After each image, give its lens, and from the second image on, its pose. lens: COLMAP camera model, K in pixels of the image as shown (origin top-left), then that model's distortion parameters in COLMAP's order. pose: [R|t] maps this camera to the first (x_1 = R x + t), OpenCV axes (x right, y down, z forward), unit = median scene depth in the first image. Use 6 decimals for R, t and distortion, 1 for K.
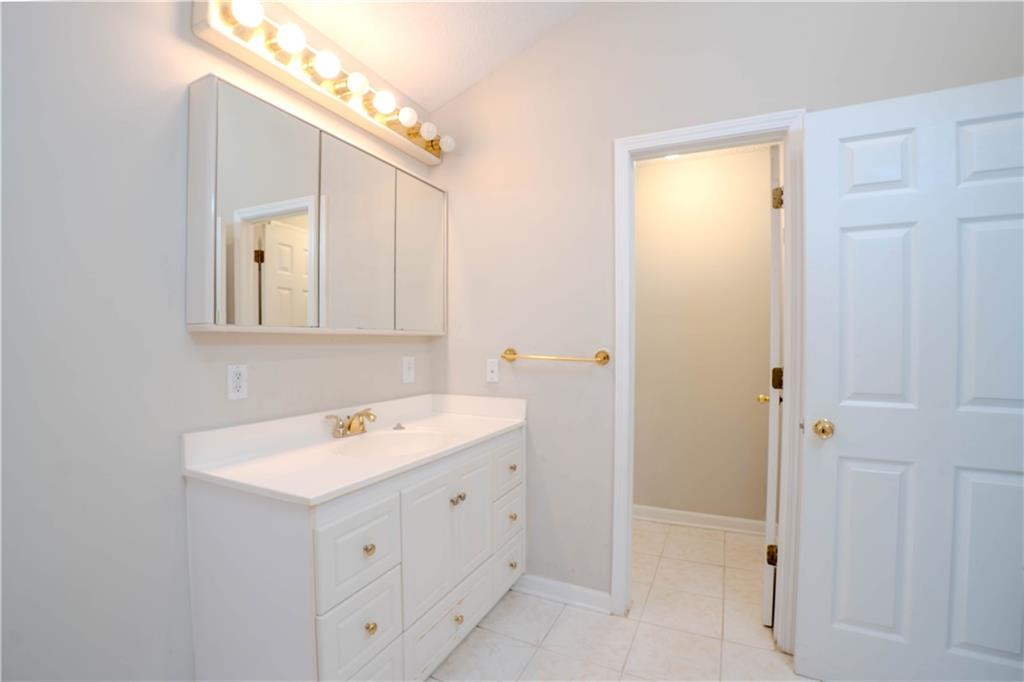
lens RADIAL K [[455.7, 0, 512.0], [0, 455.7, 341.0], [0, 0, 1]] dist [-0.060306, -0.000075]
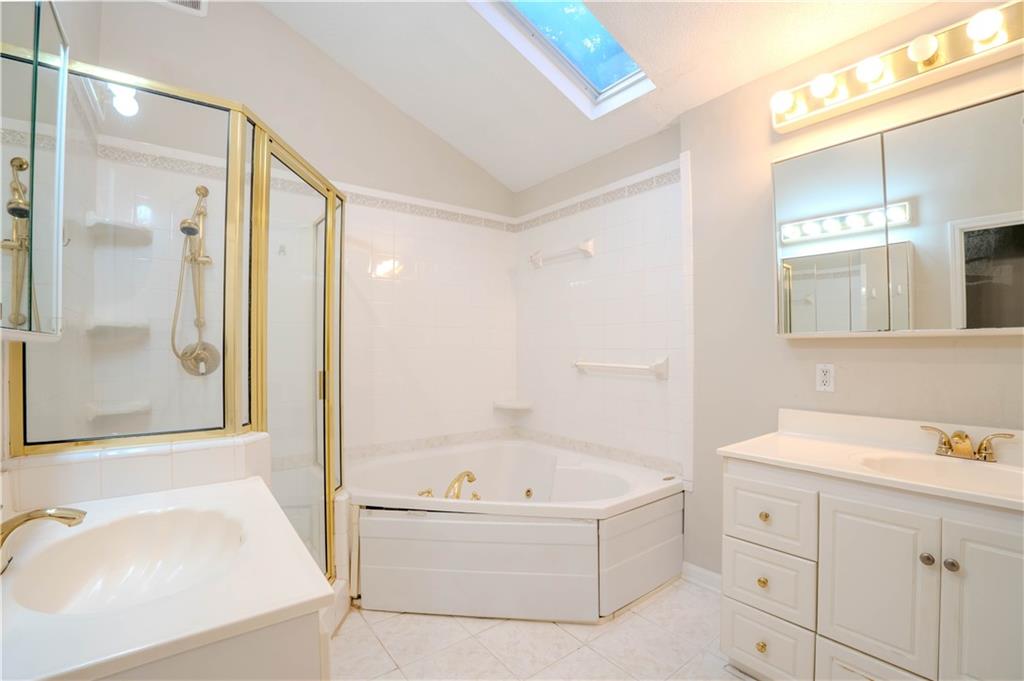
lens RADIAL K [[455.7, 0, 512.0], [0, 455.7, 340.5], [0, 0, 1]] dist [-0.060306, -0.000075]
pose [[-0.444923, -0.014353, -0.895454, 0.869296], [0.002111, 0.999852, -0.017075, 0.008089], [0.895566, -0.009488, -0.444827, 0.765550]]
